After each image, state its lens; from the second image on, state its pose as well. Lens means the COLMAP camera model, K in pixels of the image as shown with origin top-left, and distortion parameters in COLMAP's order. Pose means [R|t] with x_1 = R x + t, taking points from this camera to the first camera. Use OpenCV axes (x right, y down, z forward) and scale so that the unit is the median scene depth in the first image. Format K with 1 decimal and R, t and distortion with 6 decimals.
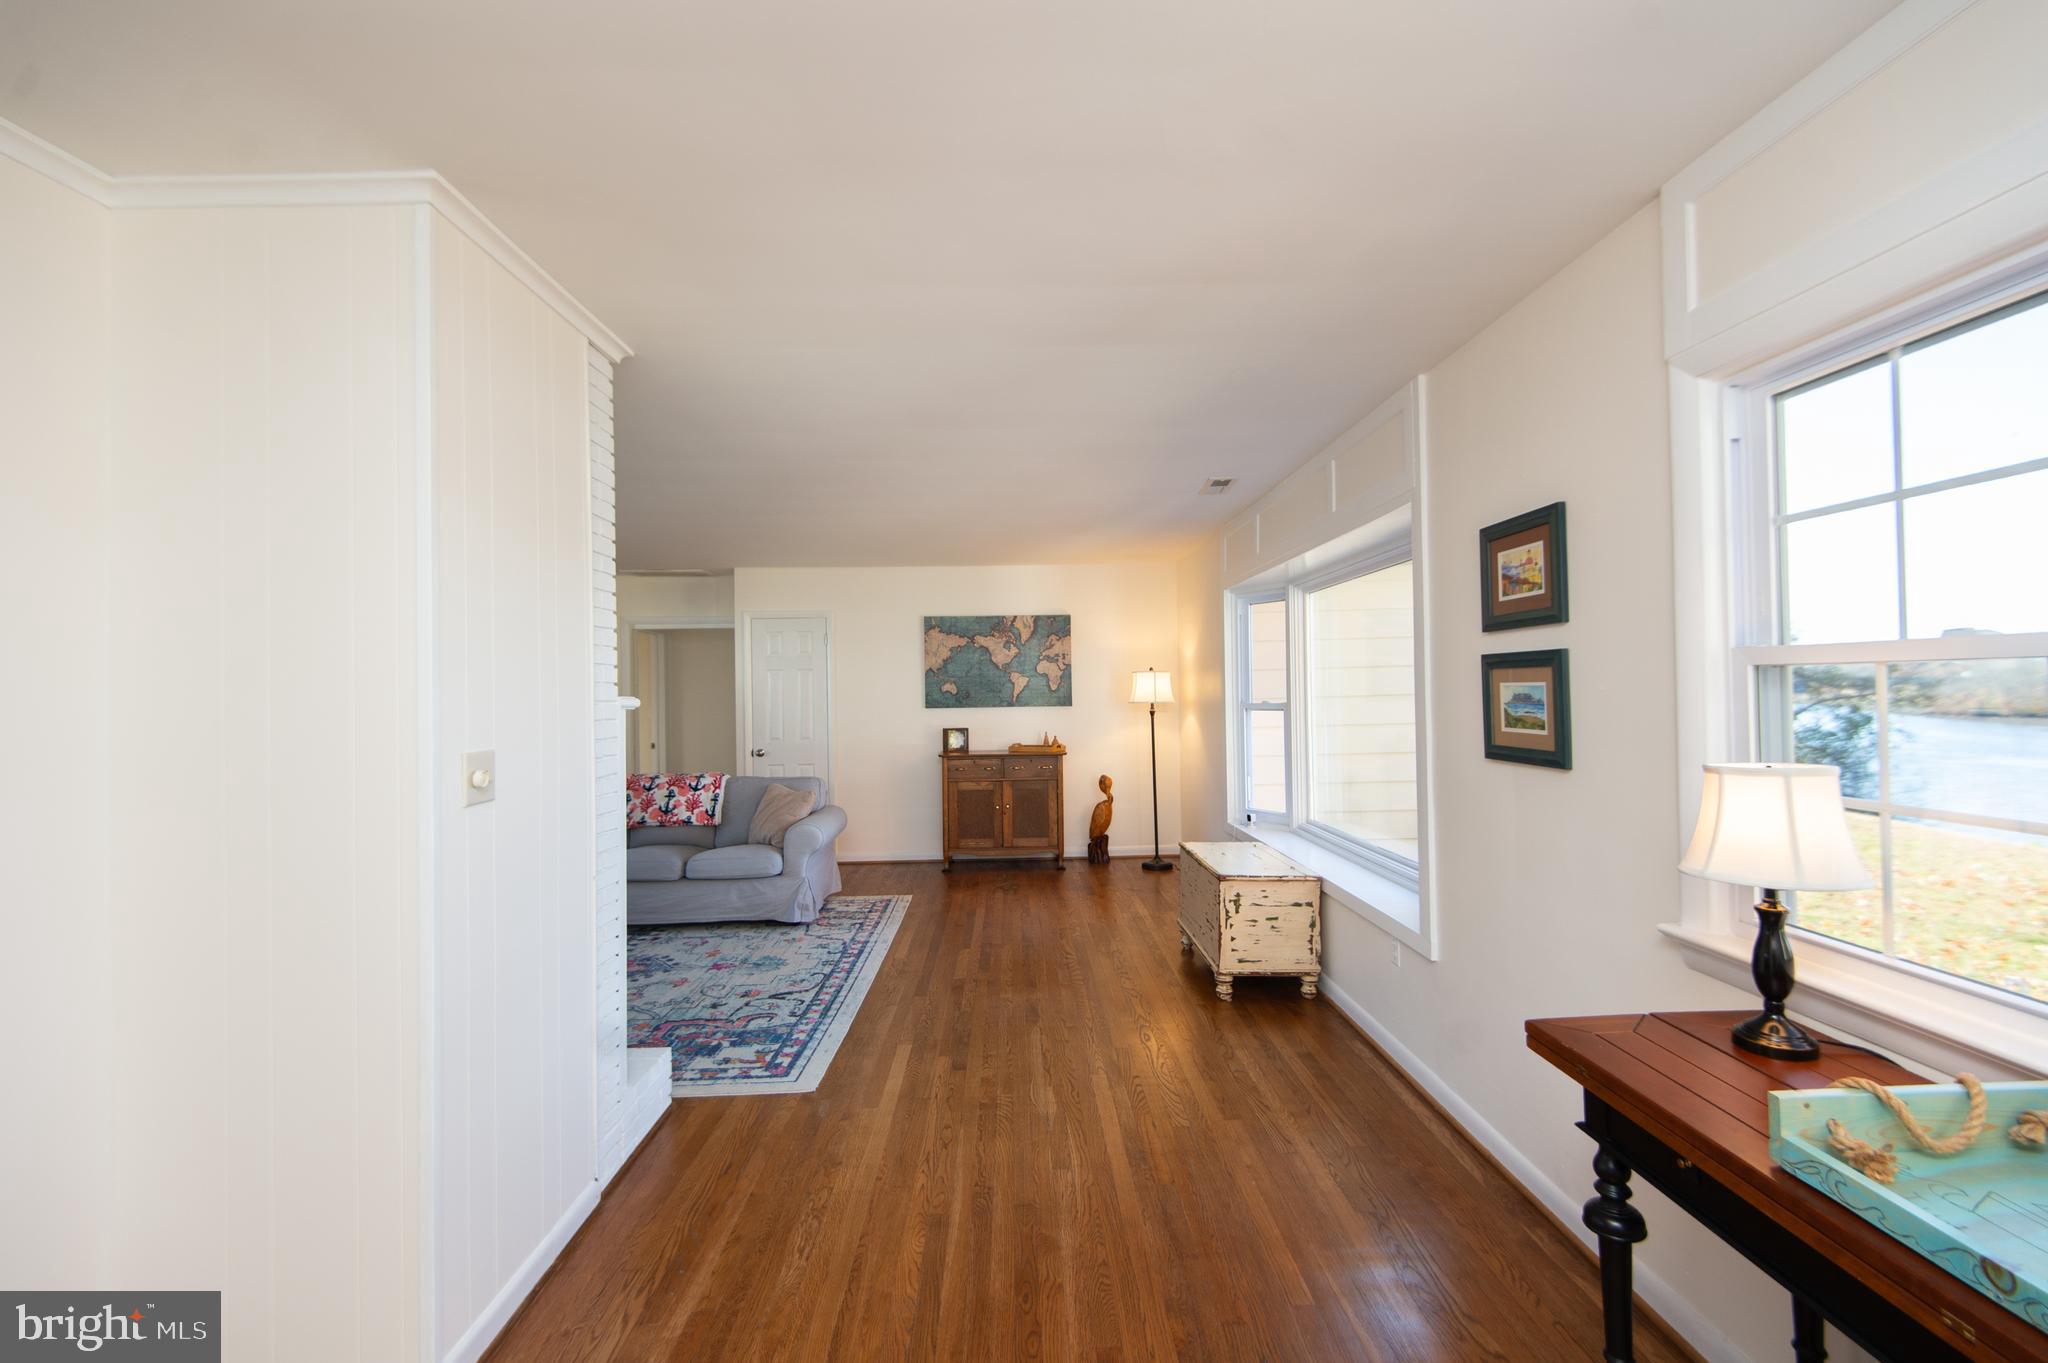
lens RADIAL K [[901.4, 0, 1029.7], [0, 901.4, 675.6], [0, 0, 1]] dist [0.027573, -0.018216]
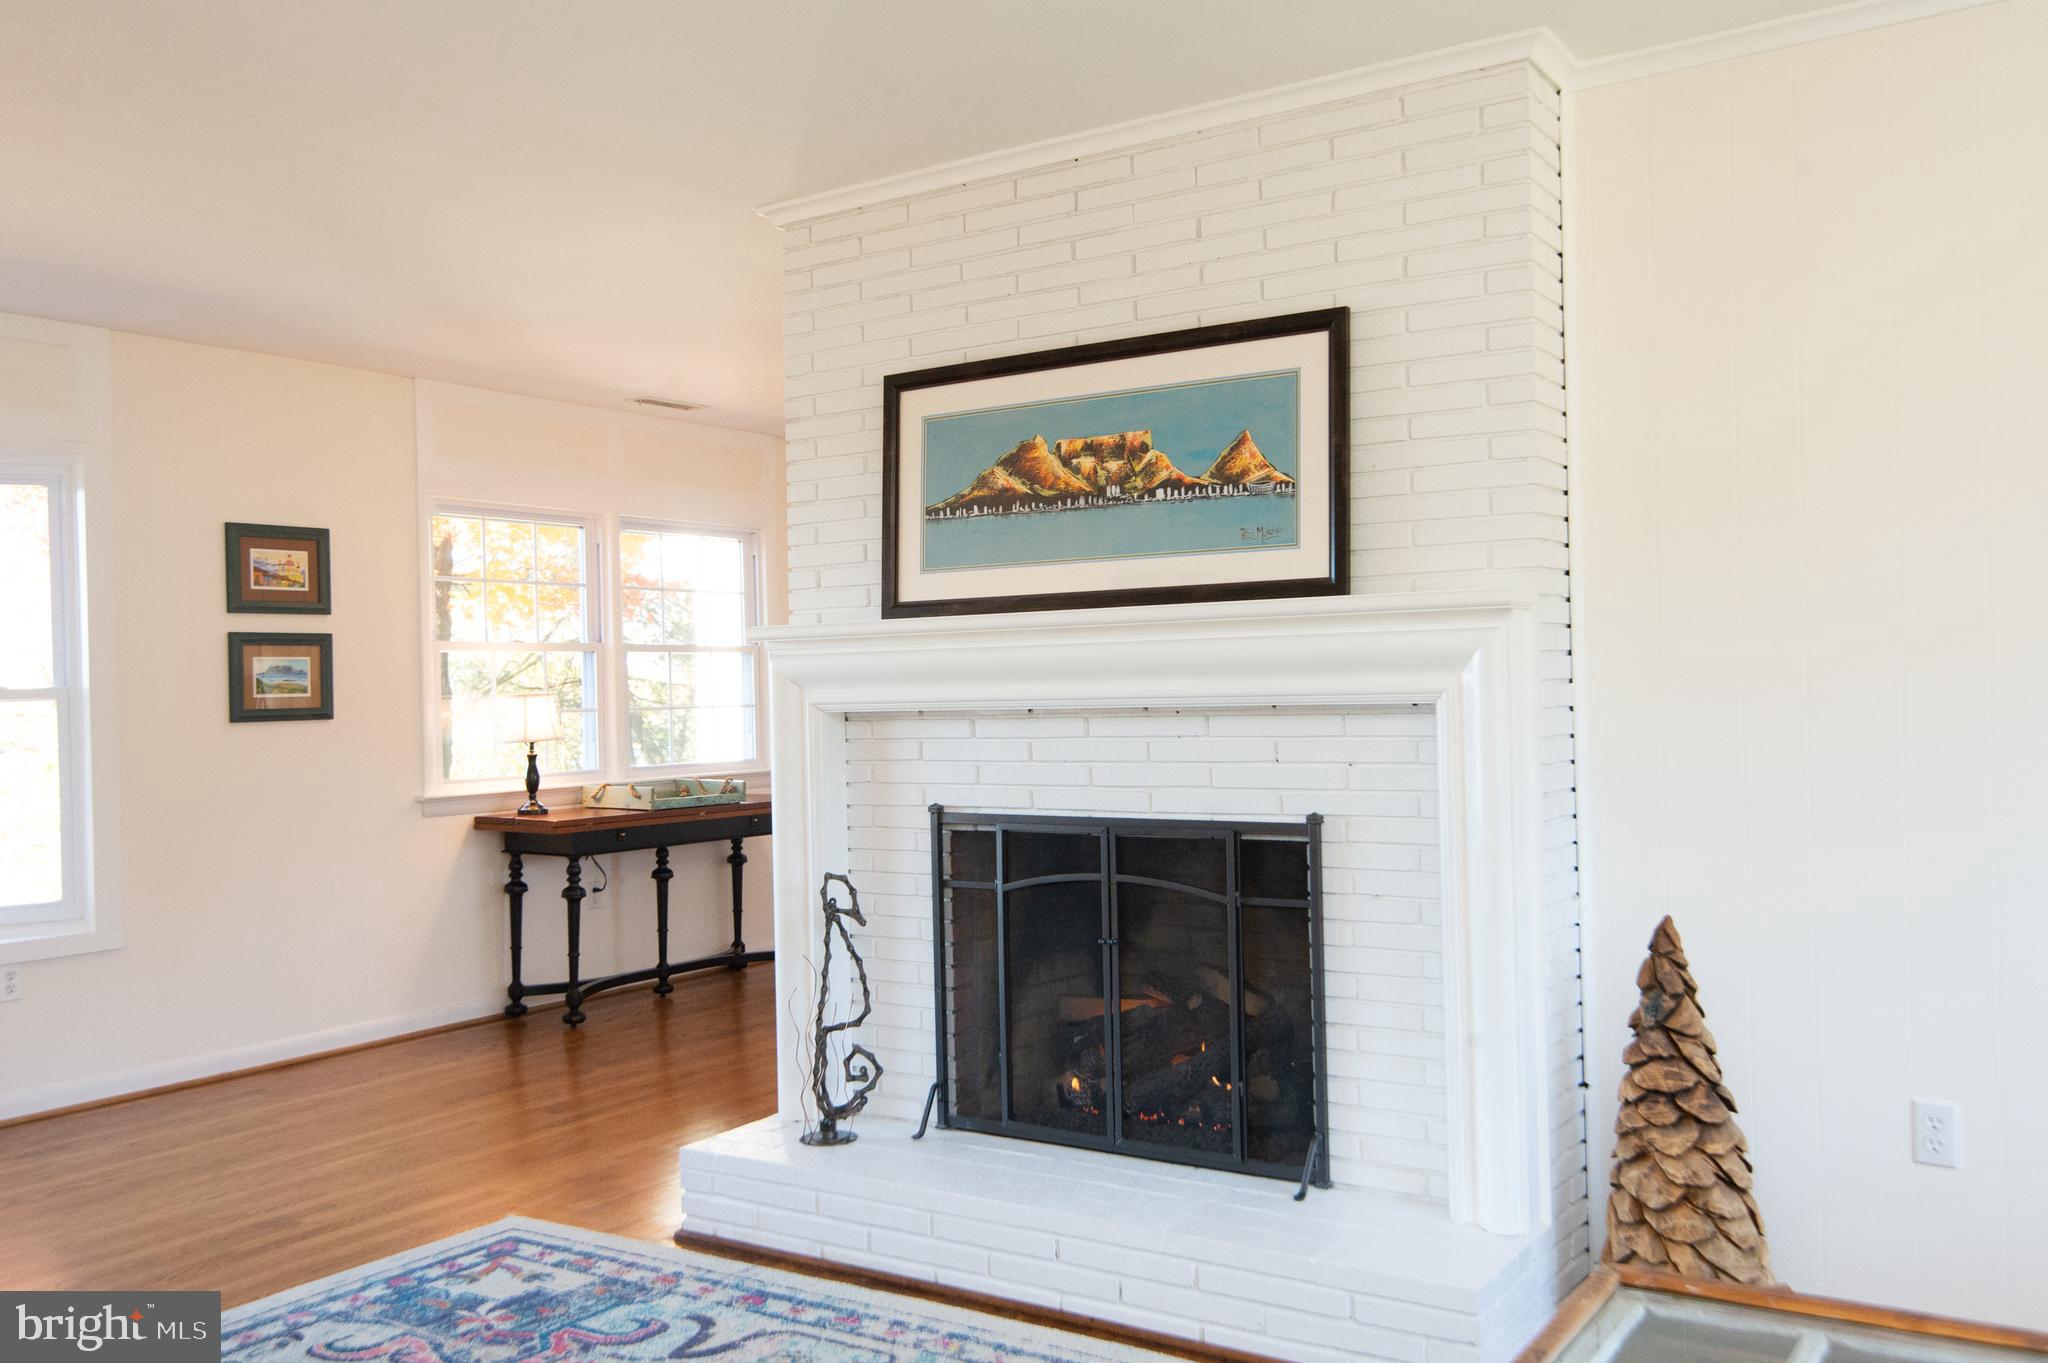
lens RADIAL K [[1748.9, 0, 1024.0], [0, 1748.9, 681.5], [0, 0, 1]] dist [0.012138, 0.008386]
pose [[-0.818273, 0.040063, 0.573432, -1.004970], [0.030889, 0.999192, -0.025732, 0.080473], [-0.573999, -0.003343, -0.818849, 1.418114]]
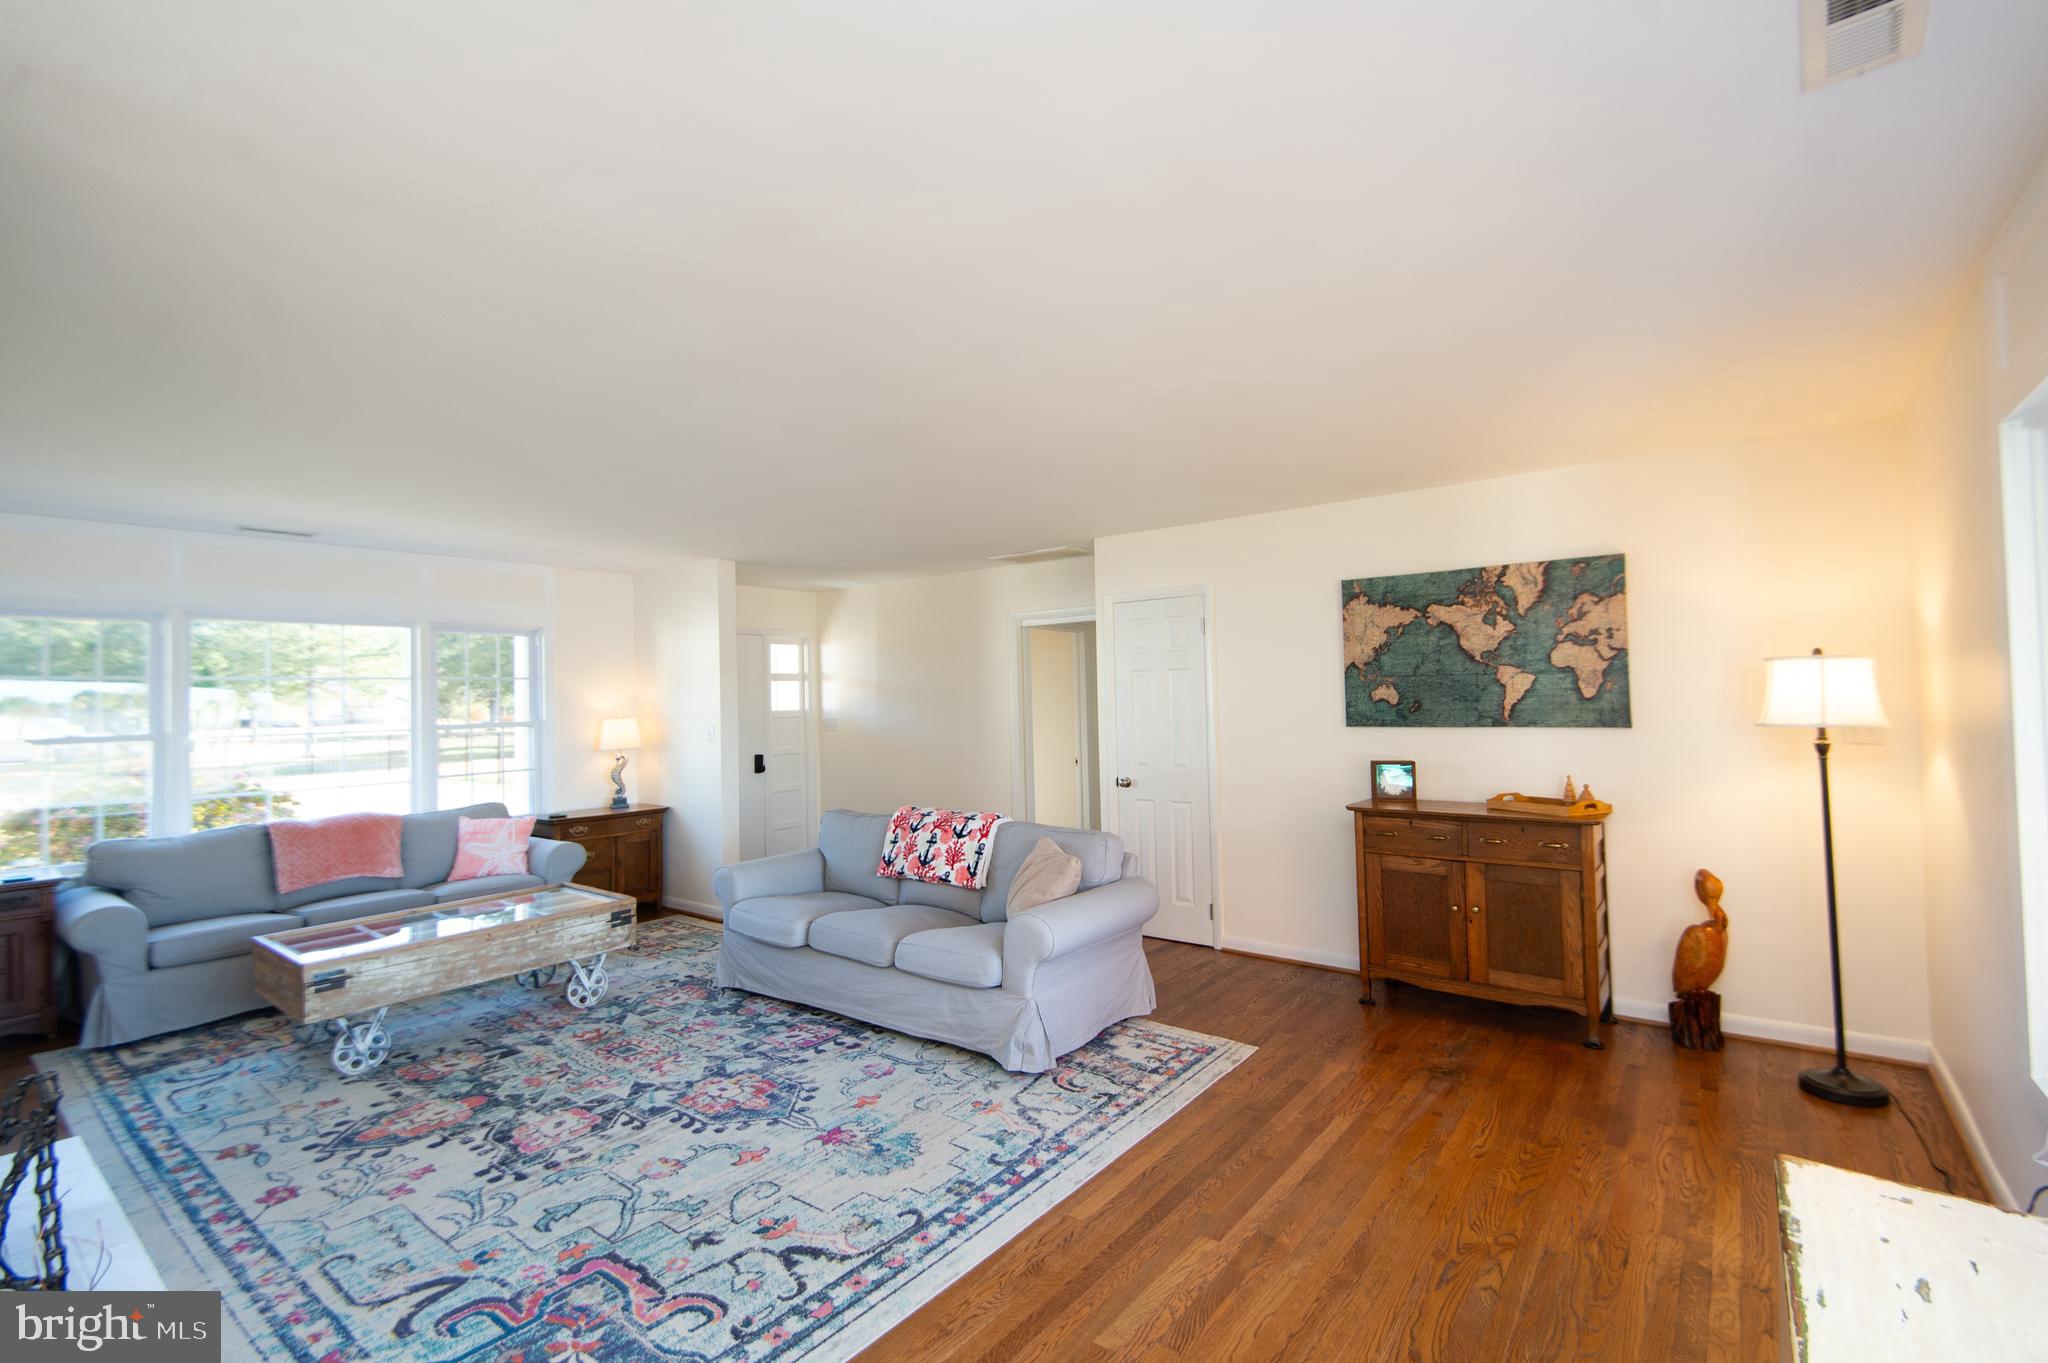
lens RADIAL K [[901.4, 0, 1029.7], [0, 901.4, 675.6], [0, 0, 1]] dist [0.027573, -0.018216]
pose [[0.774210, -0.016586, -0.632712, 0.196388], [0.016253, 0.999848, -0.006322, 0.002261], [0.632720, -0.005389, 0.774362, 0.660830]]
